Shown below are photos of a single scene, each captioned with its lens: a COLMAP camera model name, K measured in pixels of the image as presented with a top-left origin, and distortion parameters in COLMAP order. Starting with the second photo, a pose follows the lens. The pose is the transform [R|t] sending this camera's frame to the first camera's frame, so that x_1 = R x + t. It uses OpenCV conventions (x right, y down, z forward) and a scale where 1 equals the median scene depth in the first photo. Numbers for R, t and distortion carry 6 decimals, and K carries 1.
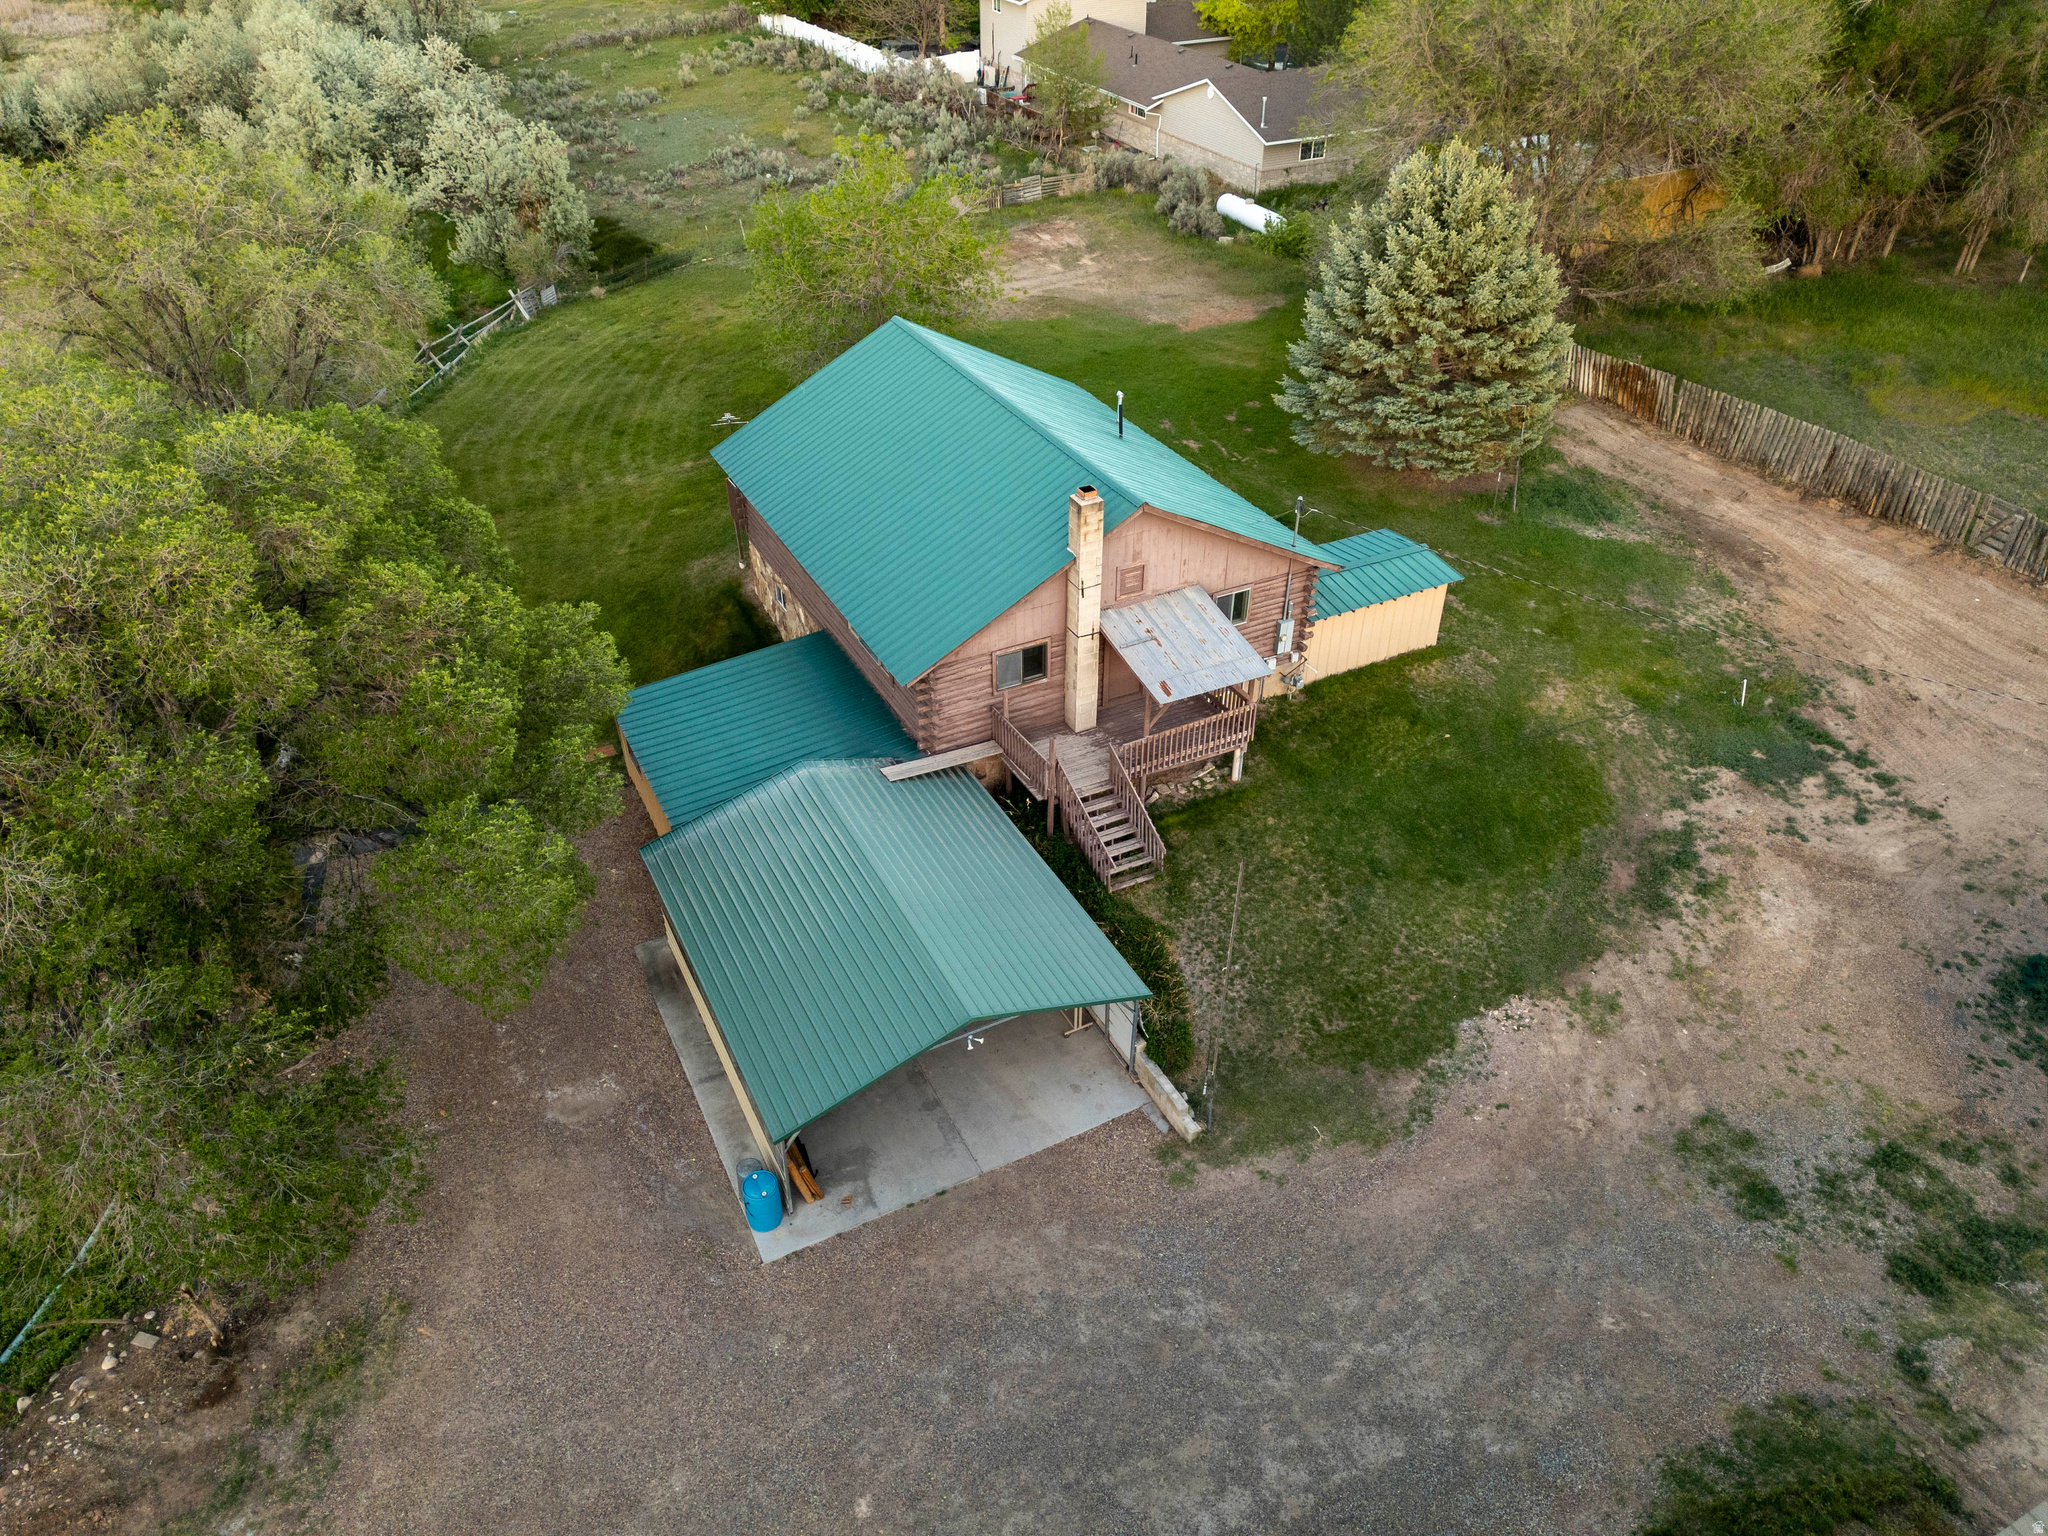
lens RADIAL K [[1435.8, 0, 1024.0], [0, 1435.8, 768.0], [0, 0, 1]] dist [0.054061, -0.045925]
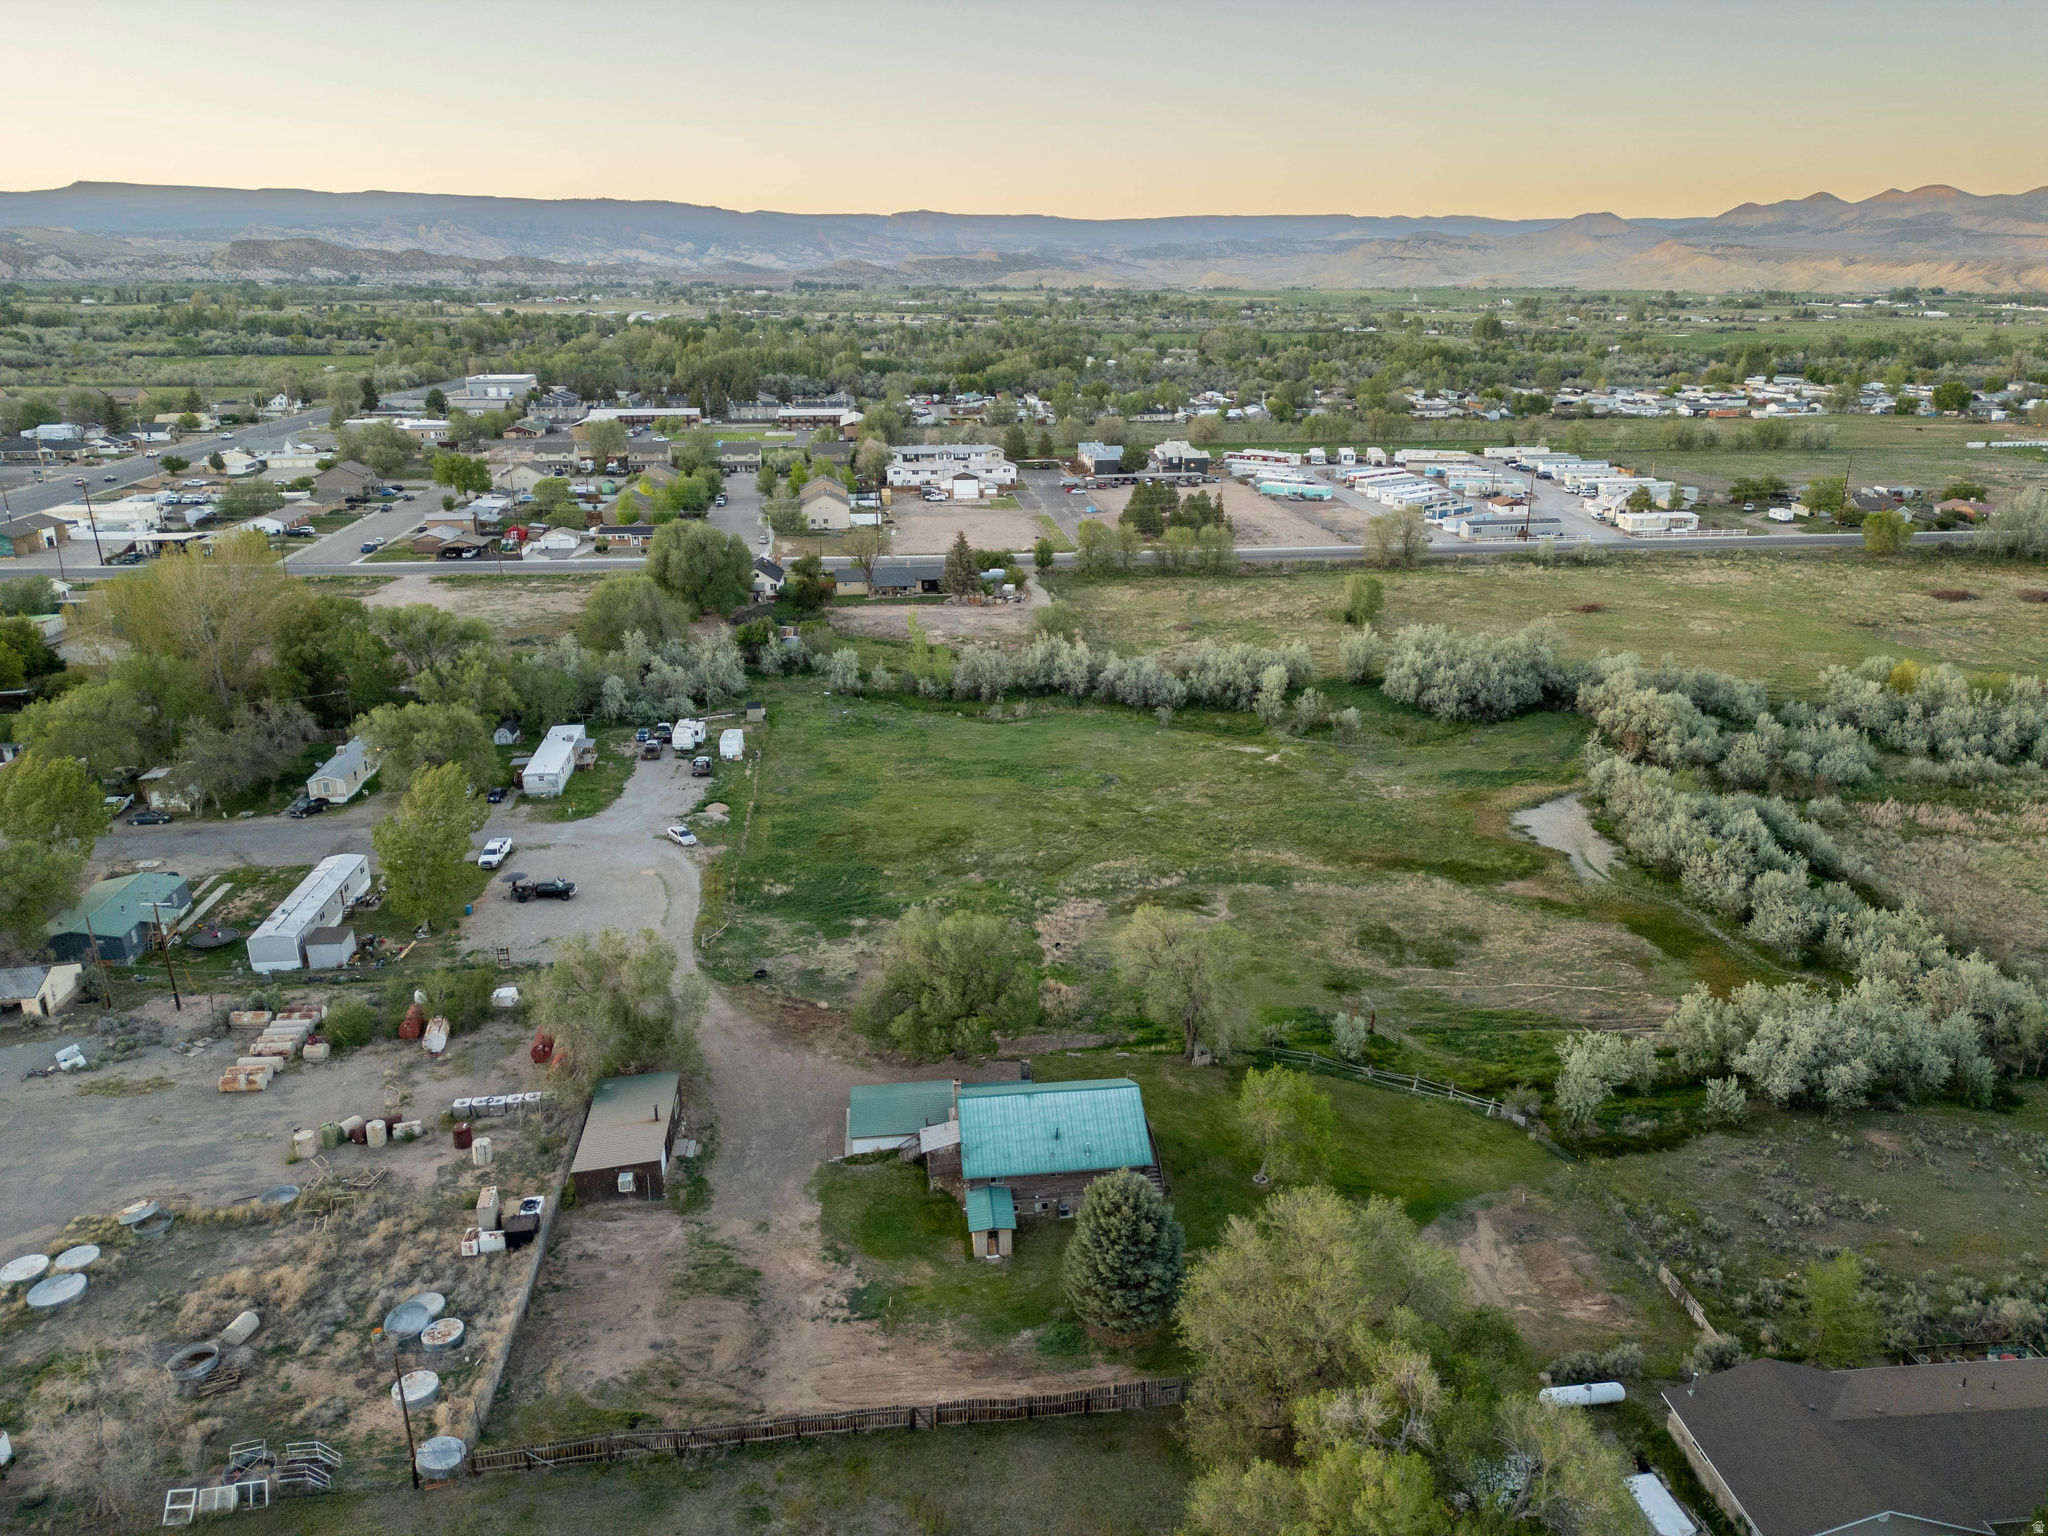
lens RADIAL K [[1425.4, 0, 1024.0], [0, 1425.4, 768.0], [0, 0, 1]] dist [0.115427, -0.135594]
pose [[-0.354079, 0.311908, -0.881670, 2.537987], [-0.537674, 0.703471, 0.464797, -2.188063], [0.765202, 0.638626, -0.081379, 0.812010]]
